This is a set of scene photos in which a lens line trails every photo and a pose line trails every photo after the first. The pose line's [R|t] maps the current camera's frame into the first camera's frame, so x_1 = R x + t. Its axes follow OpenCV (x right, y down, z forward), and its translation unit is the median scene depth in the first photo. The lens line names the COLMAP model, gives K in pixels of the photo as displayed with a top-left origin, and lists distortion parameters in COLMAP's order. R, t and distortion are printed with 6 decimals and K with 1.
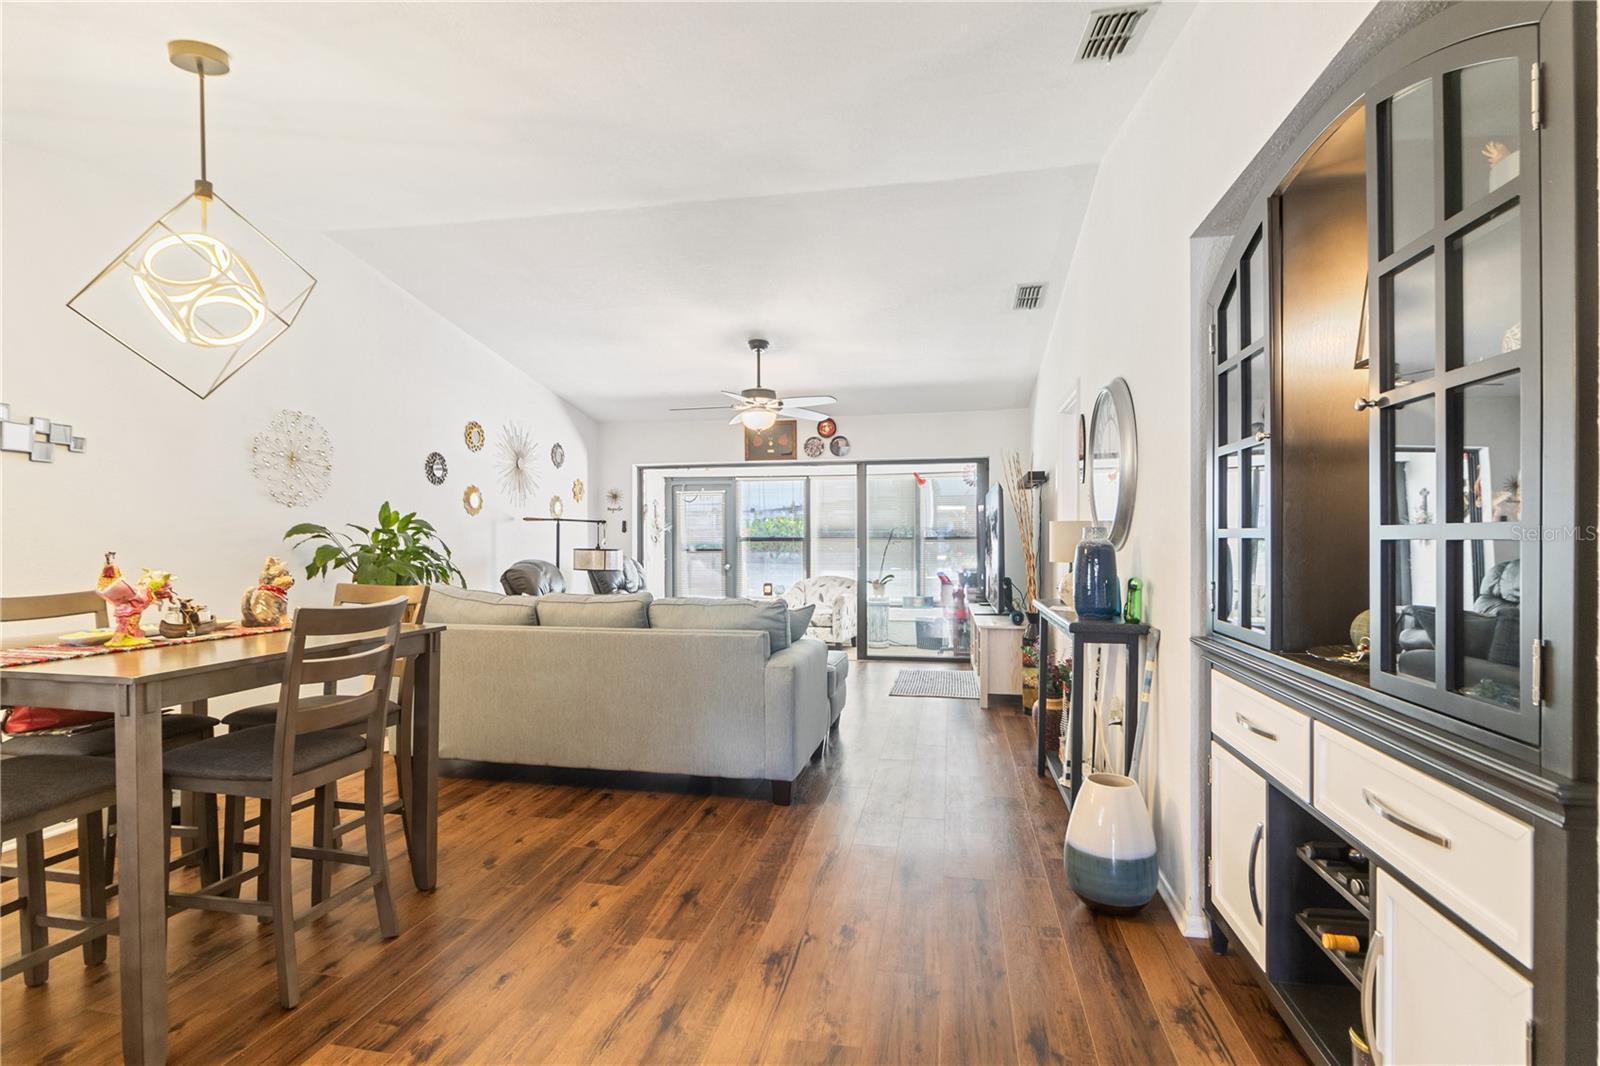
lens RADIAL K [[766.8, 0, 808.2], [0, 766.8, 533.5], [0, 0, 1]] dist [-0.002186, -0.000947]
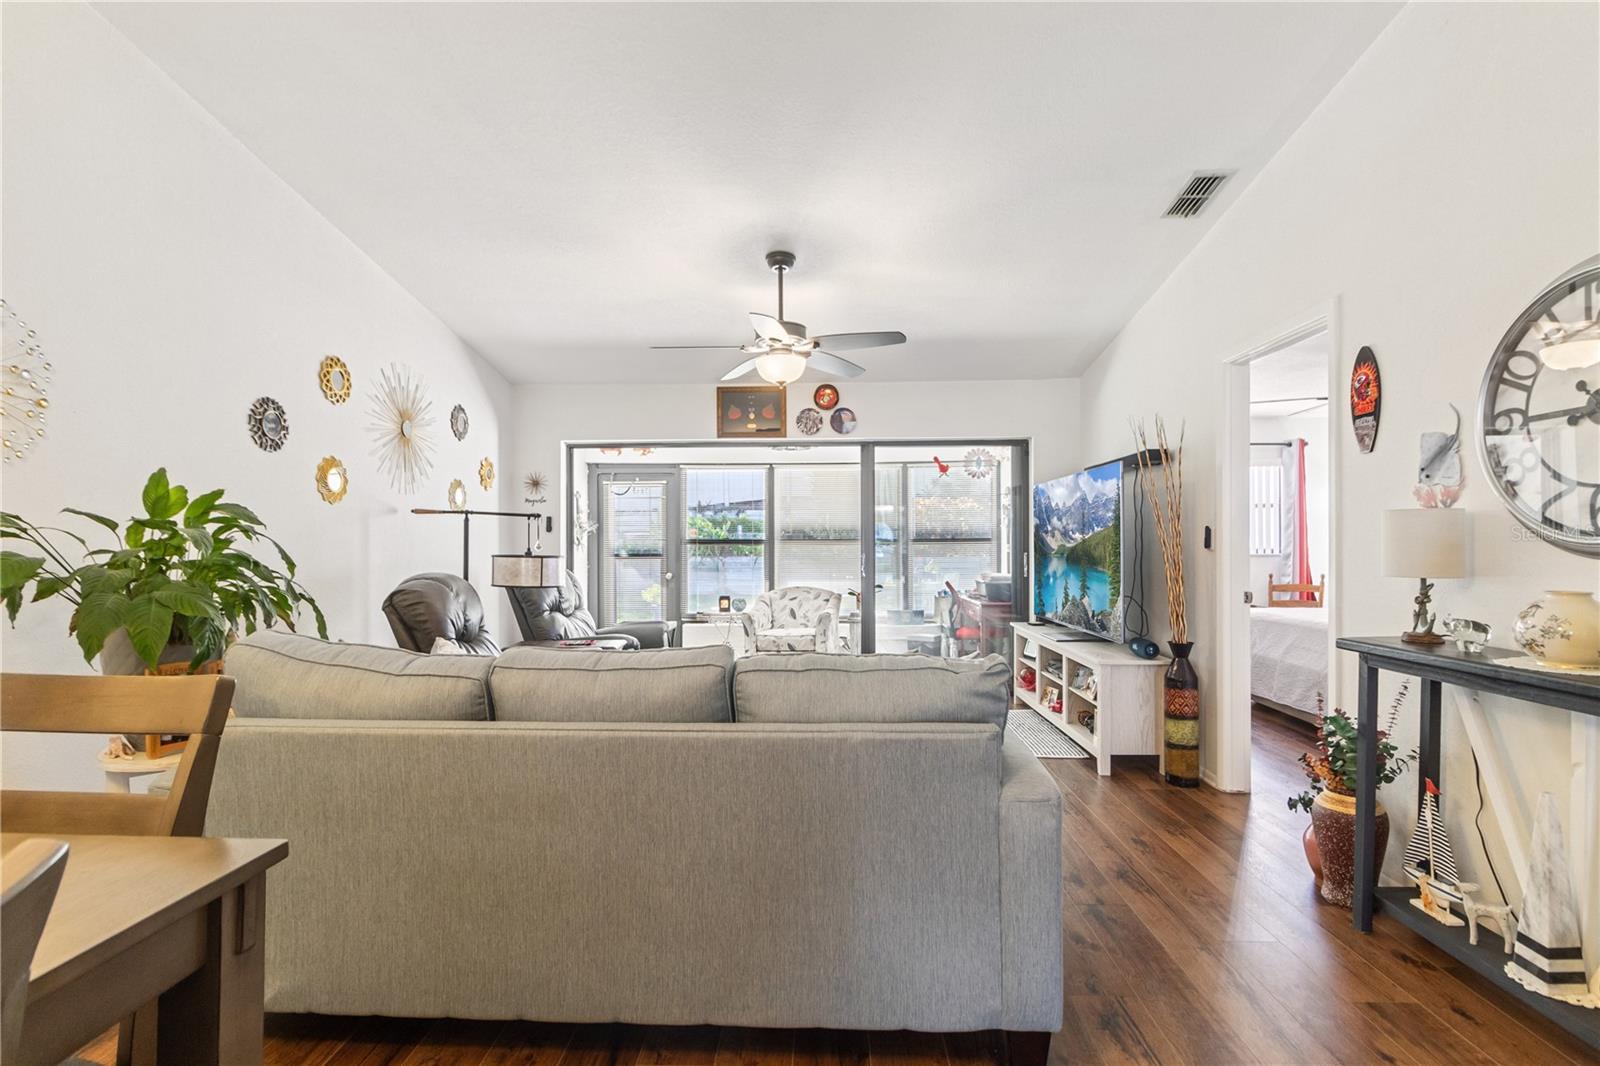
lens RADIAL K [[766.8, 0, 808.2], [0, 766.8, 533.5], [0, 0, 1]] dist [-0.002186, -0.000947]
pose [[0.987527, 0.001376, 0.157446, -0.134248], [-0.000789, 0.999993, -0.003791, 0.002984], [-0.157450, 0.003620, 0.987520, 0.282907]]
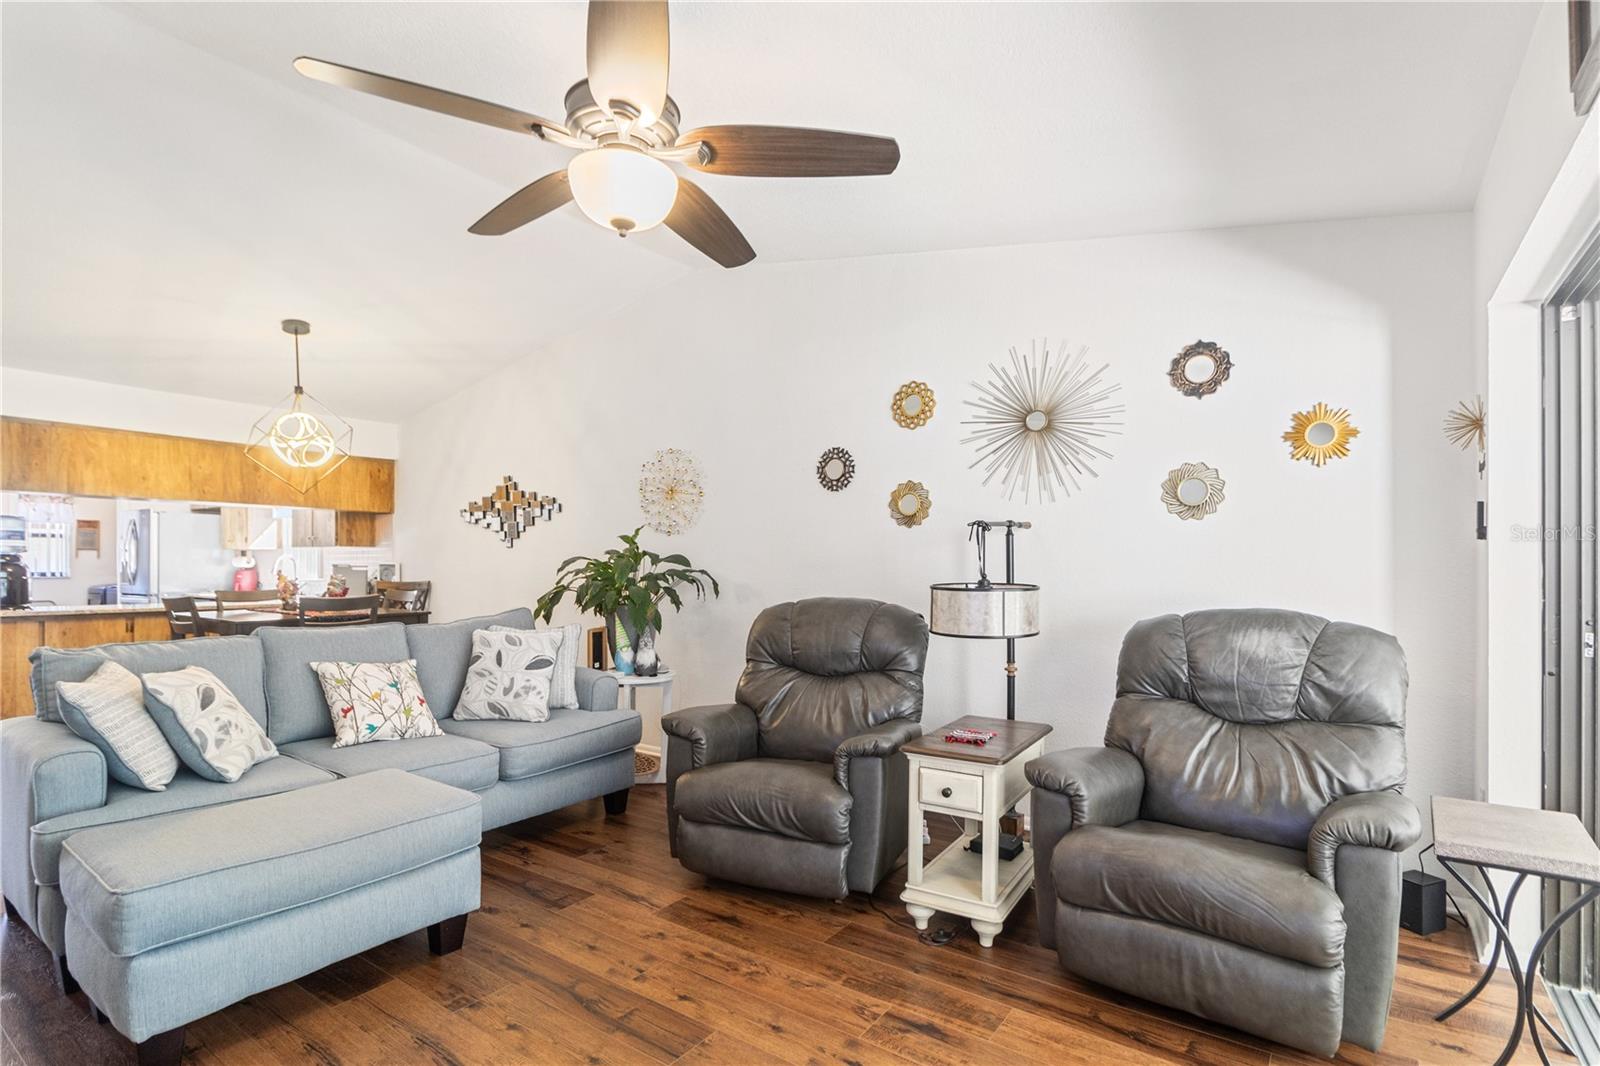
lens RADIAL K [[777.0, 0, 809.2], [0, 777.0, 562.3], [0, 0, 1]] dist [-0.000819, -0.000218]
pose [[-0.413696, -0.000931, -0.910414, 0.180677], [0.009505, 0.999941, -0.005341, 0.008118], [0.910365, -0.010863, -0.413663, 1.087910]]
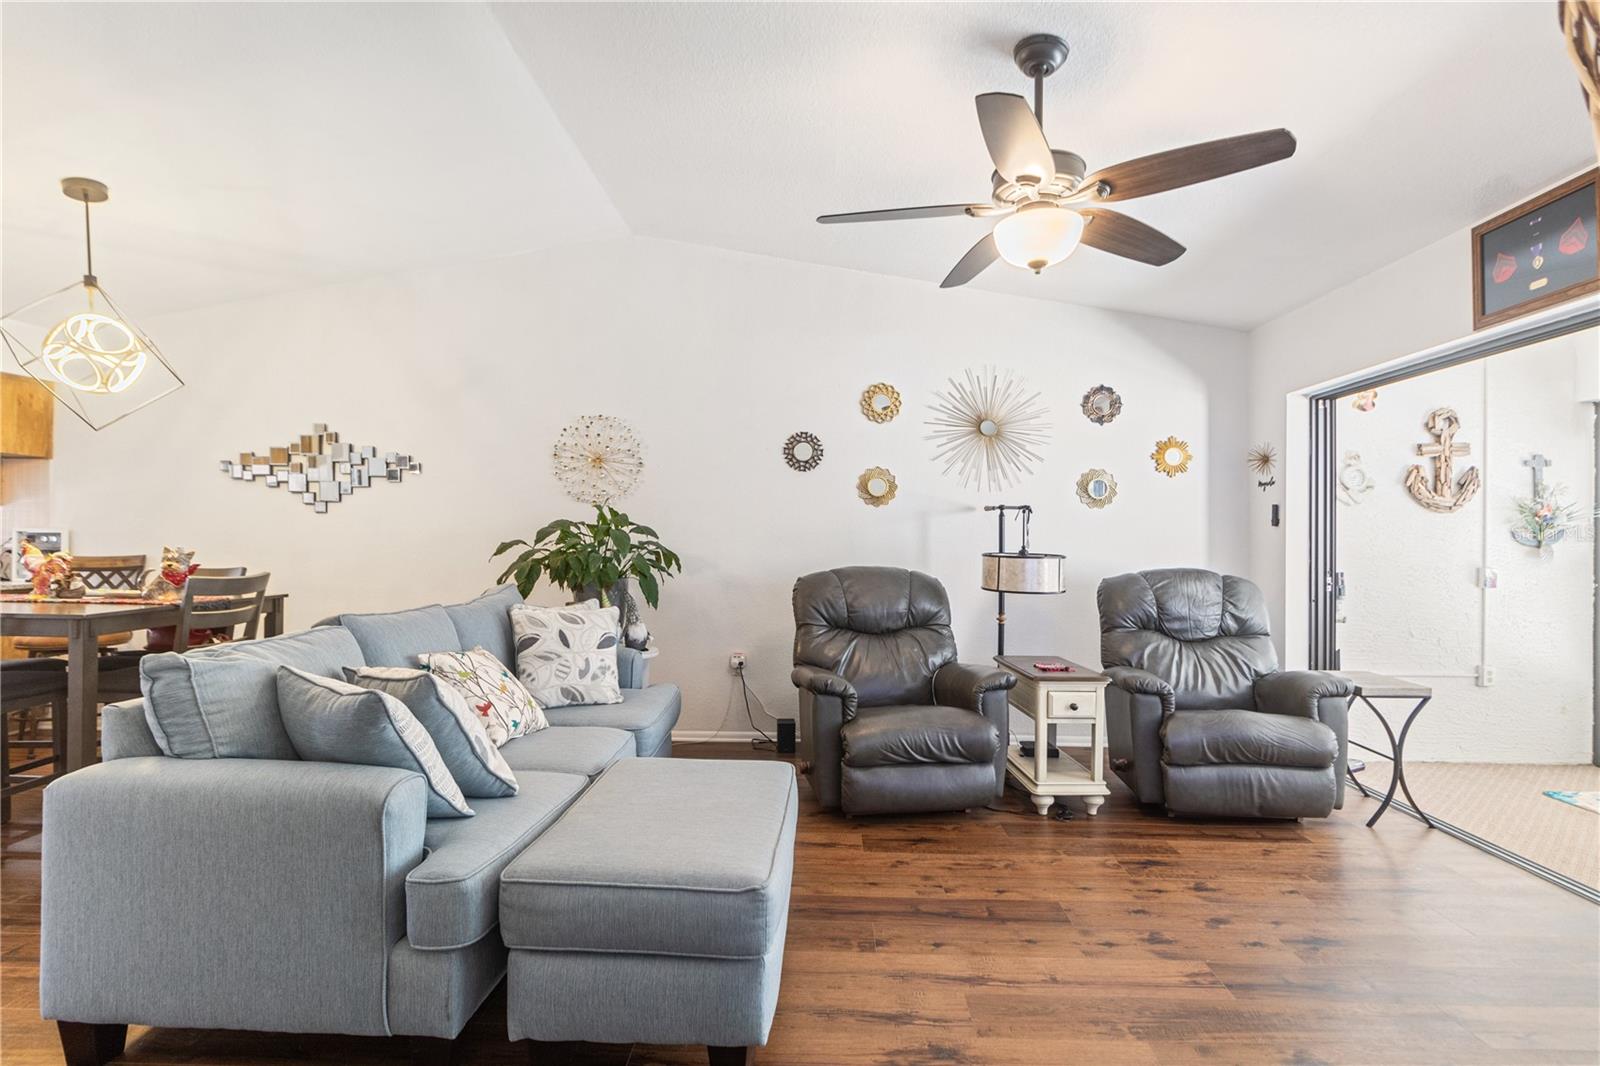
lens RADIAL K [[766.8, 0, 808.2], [0, 766.8, 533.5], [0, 0, 1]] dist [-0.002186, -0.000947]
pose [[0.156674, -0.003288, -0.987645, 0.281303], [0.002180, 0.999993, -0.002983, 0.005319], [0.987648, -0.001685, 0.156680, 0.739126]]
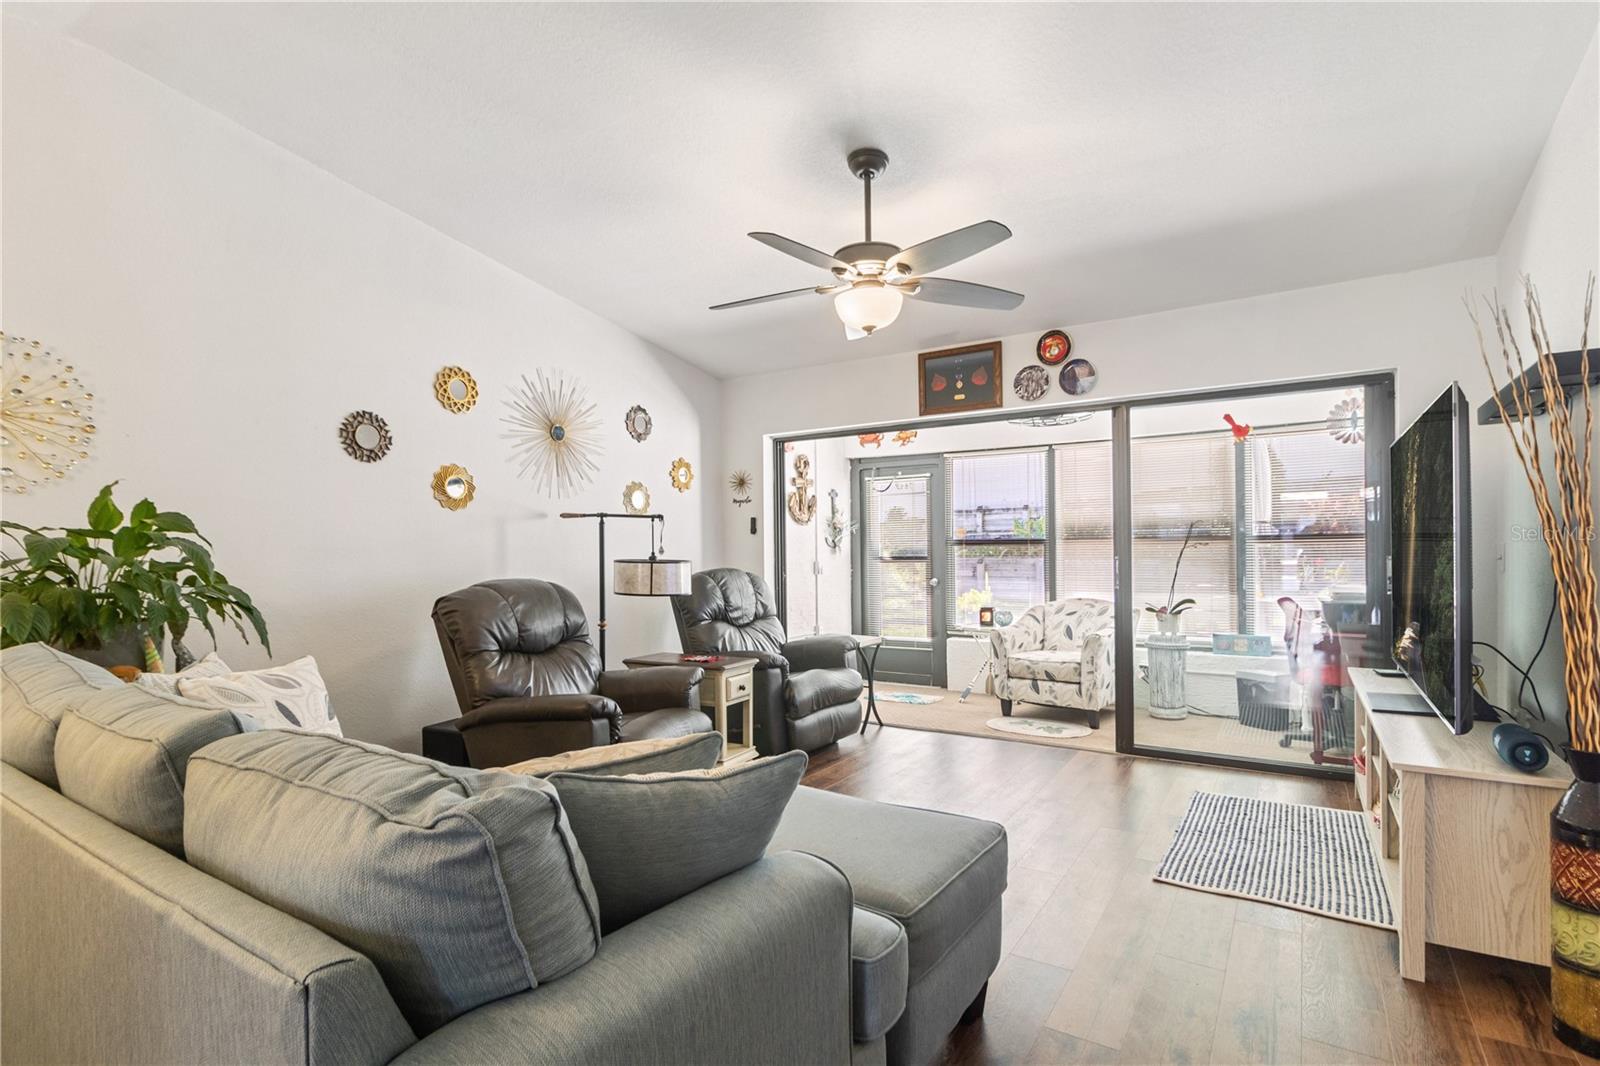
lens RADIAL K [[779.2, 0, 806.0], [0, 779.2, 546.3], [0, 0, 1]] dist [-0.000998, -0.001272]
pose [[0.927531, -0.007852, -0.373665, 0.080933], [0.012233, 0.999881, 0.009355, 0.004363], [0.373547, -0.013248, 0.927517, 0.451360]]
